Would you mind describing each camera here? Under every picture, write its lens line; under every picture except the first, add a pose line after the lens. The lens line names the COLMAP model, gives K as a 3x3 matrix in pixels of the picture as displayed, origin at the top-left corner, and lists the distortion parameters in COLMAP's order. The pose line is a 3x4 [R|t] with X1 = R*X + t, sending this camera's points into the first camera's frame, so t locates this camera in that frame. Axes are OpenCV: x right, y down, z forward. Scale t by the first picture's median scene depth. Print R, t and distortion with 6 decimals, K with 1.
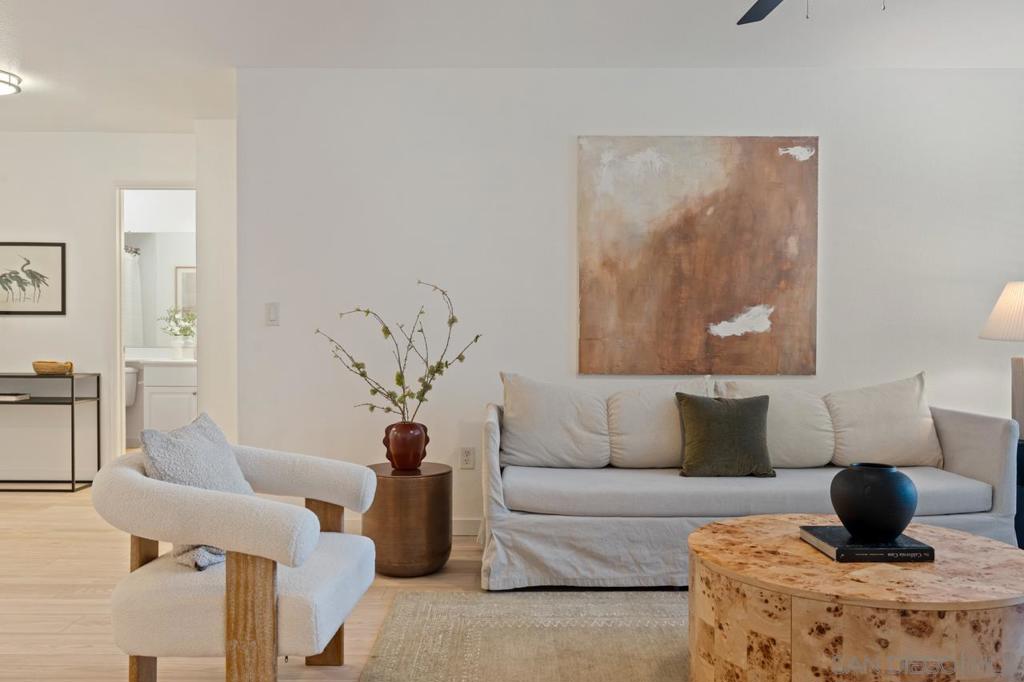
lens RADIAL K [[832.6, 0, 504.1], [0, 832.6, 343.2], [0, 0, 1]] dist [0.008645, -0.010566]
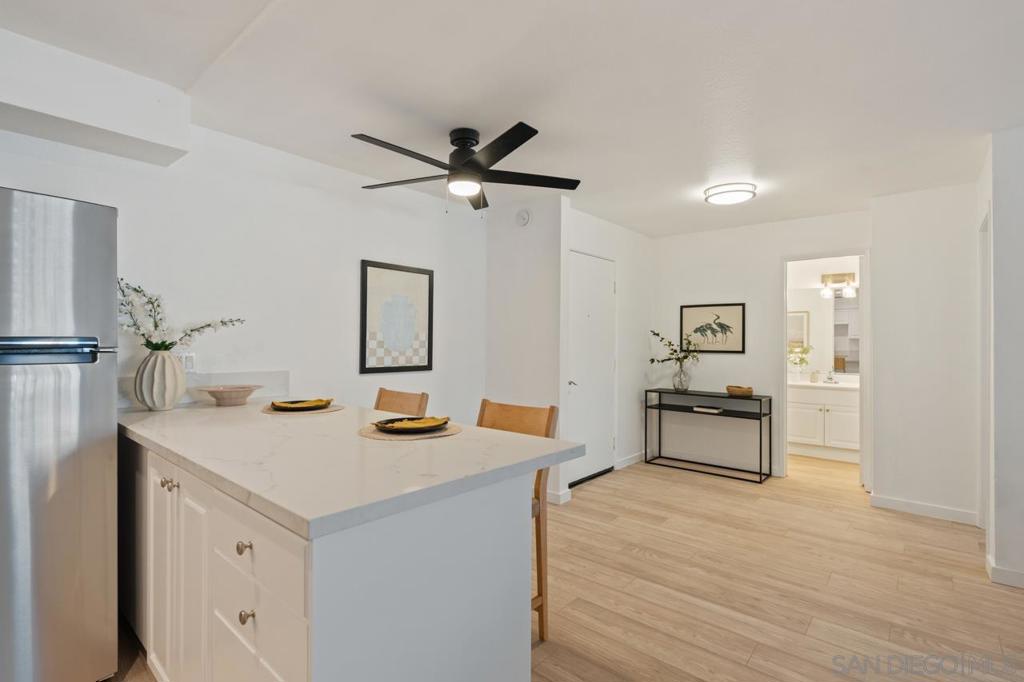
lens RADIAL K [[481.1, 0, 514.7], [0, 481.1, 335.8], [0, 0, 1]] dist [-0.006613, 0.000479]
pose [[0.758143, -0.006189, -0.652059, -0.388599], [-0.012853, 0.999619, -0.024431, -0.052694], [0.651962, 0.026903, 0.757774, 0.156617]]
